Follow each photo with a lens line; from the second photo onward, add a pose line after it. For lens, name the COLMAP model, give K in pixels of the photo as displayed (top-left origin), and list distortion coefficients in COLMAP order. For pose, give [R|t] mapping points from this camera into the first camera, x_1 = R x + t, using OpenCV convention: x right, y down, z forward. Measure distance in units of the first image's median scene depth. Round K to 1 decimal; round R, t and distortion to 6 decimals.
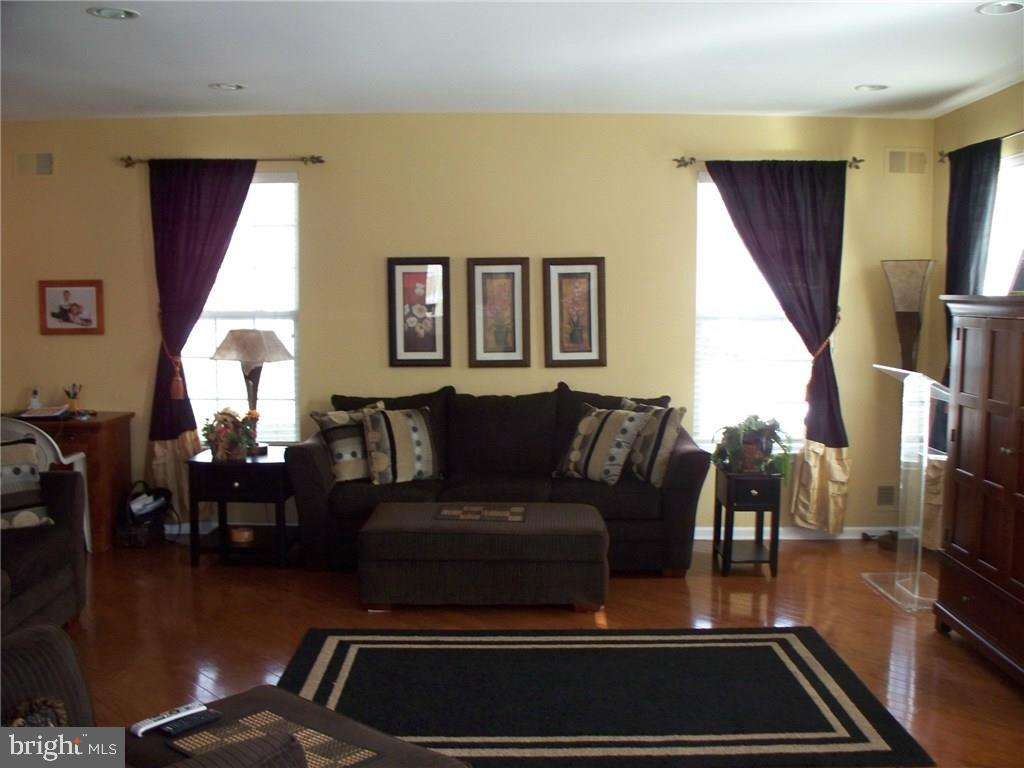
lens RADIAL K [[1059.6, 0, 524.2], [0, 1059.6, 383.5], [0, 0, 1]] dist [-0.216543, 0.244956]
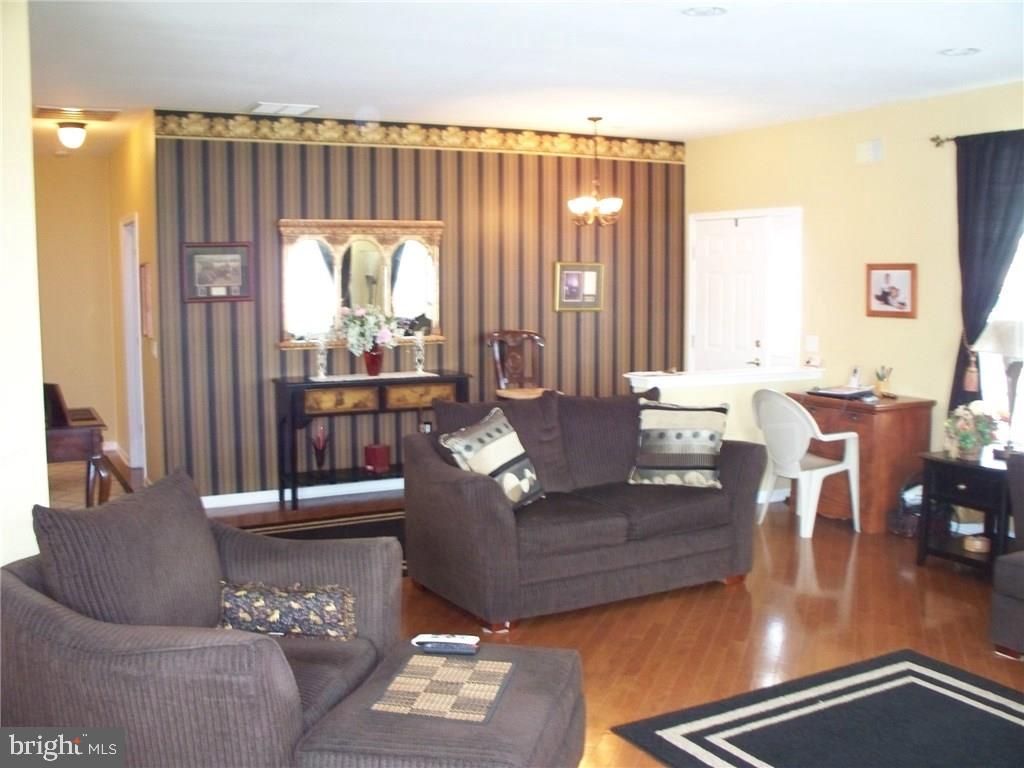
lens RADIAL K [[1059.6, 0, 524.2], [0, 1059.6, 383.5], [0, 0, 1]] dist [-0.216543, 0.244956]
pose [[0.477311, 0.087139, -0.874403, 0.299815], [-0.074496, 0.995502, 0.058542, -0.016648], [0.875571, 0.037197, 0.481655, 0.207812]]
